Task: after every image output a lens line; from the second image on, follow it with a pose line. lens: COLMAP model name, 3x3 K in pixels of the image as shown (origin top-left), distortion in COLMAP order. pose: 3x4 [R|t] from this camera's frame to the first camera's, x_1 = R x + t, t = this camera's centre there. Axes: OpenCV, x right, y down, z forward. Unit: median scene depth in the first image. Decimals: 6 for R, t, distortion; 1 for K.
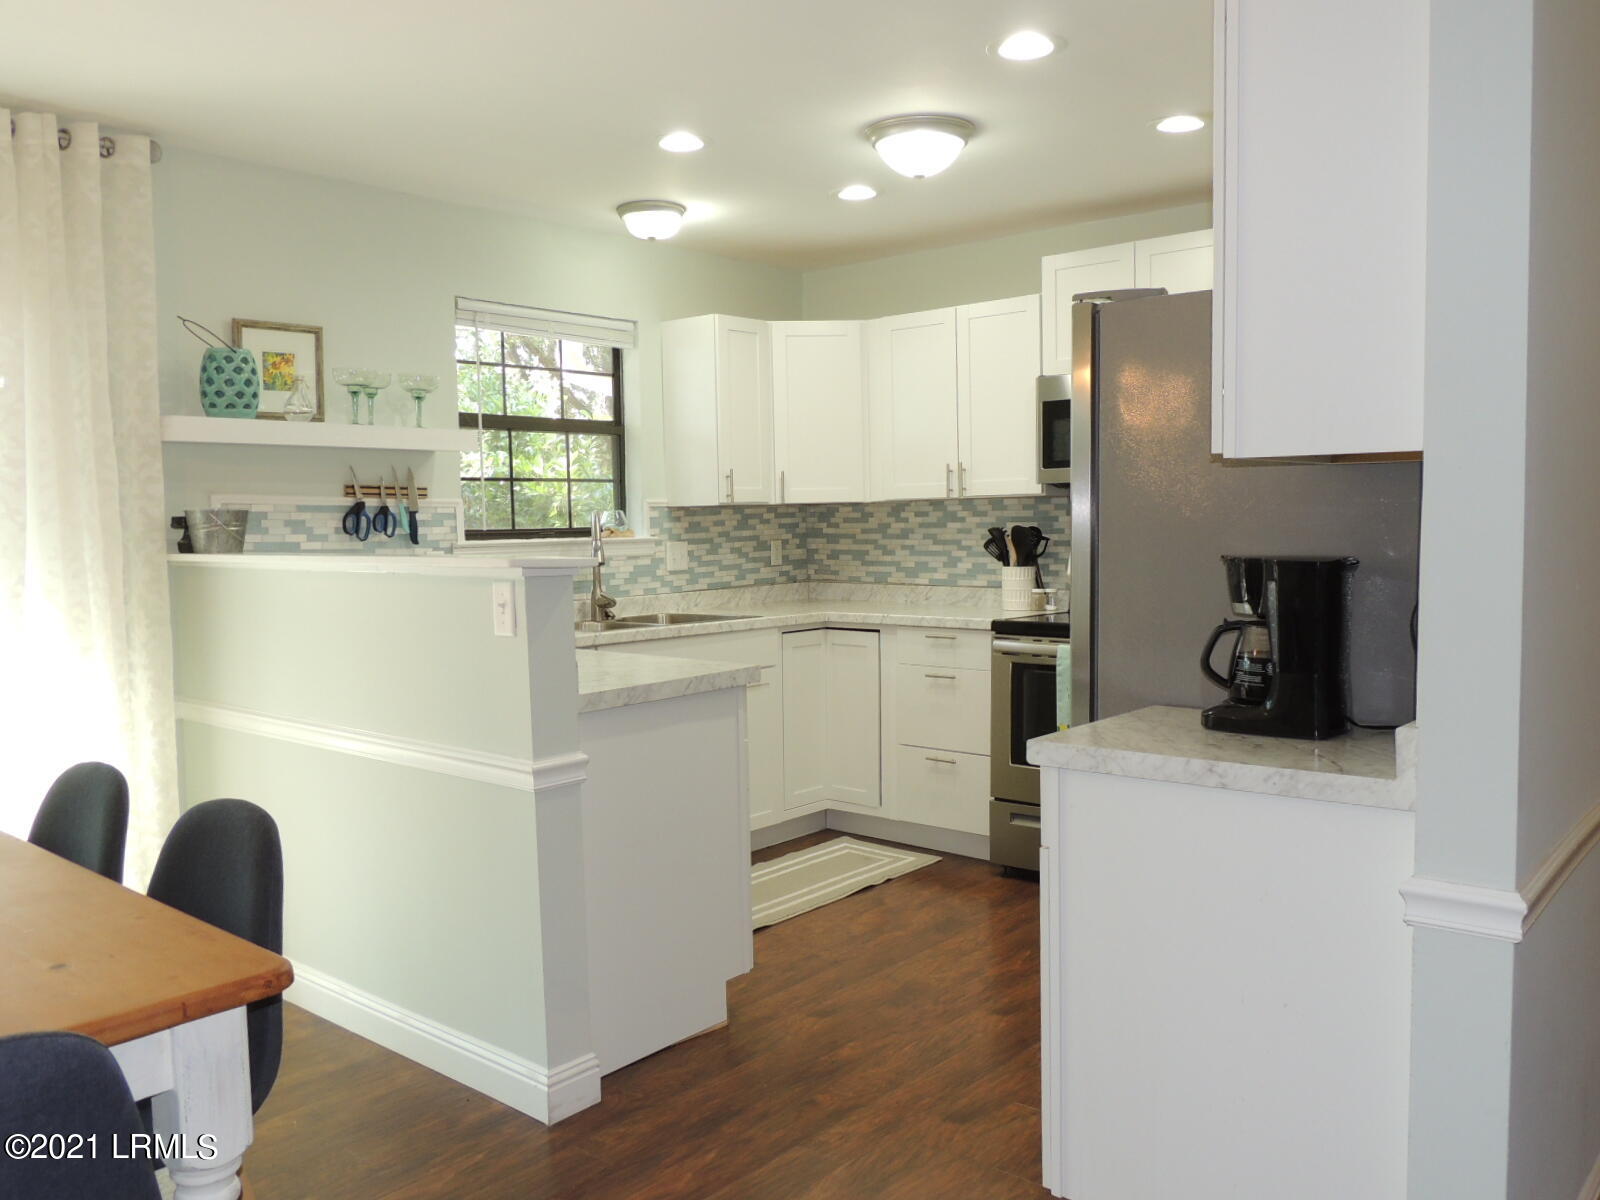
lens RADIAL K [[1288.6, 0, 803.6], [0, 1288.6, 599.7], [0, 0, 1]] dist [-0.011705, 0.002360]
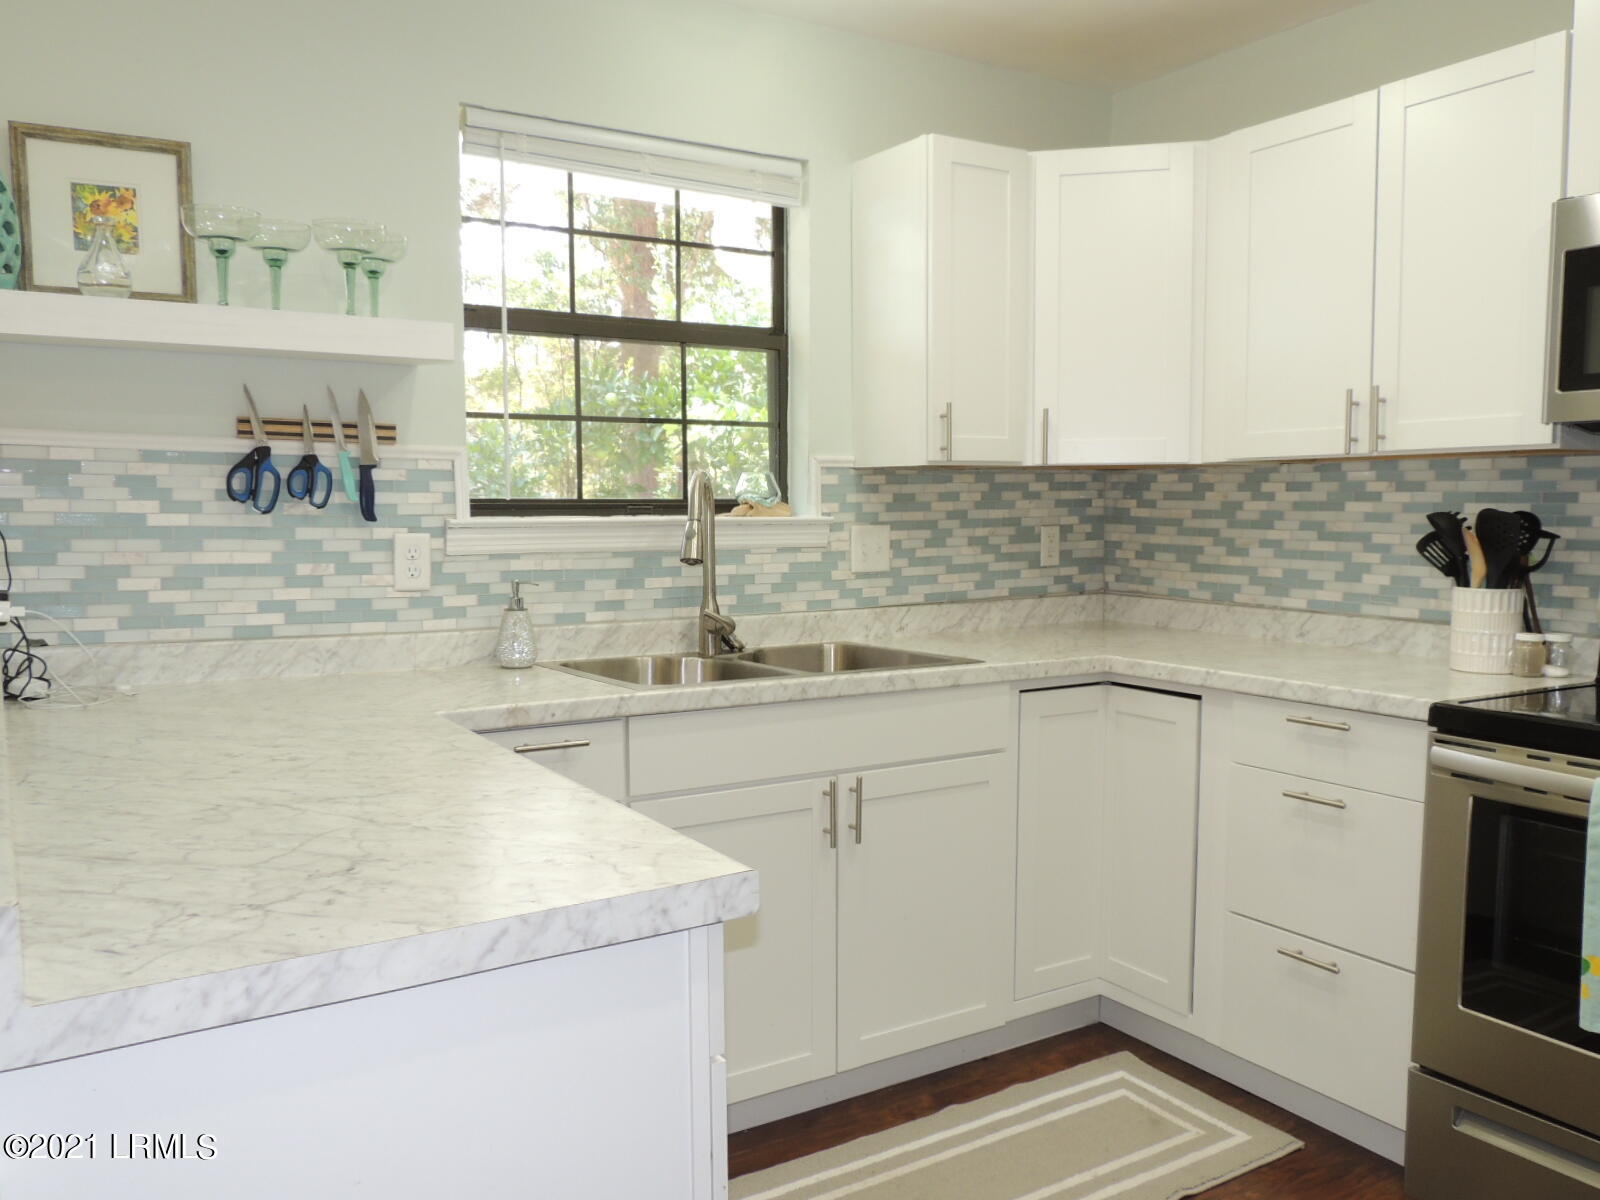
lens RADIAL K [[1288.6, 0, 800.4], [0, 1288.6, 600.6], [0, 0, 1]] dist [-0.011705, 0.002360]
pose [[0.955353, 0.038723, -0.292919, 0.056514], [-0.033933, 0.999195, 0.021421, -0.023360], [0.293512, -0.010525, 0.955897, 0.444244]]
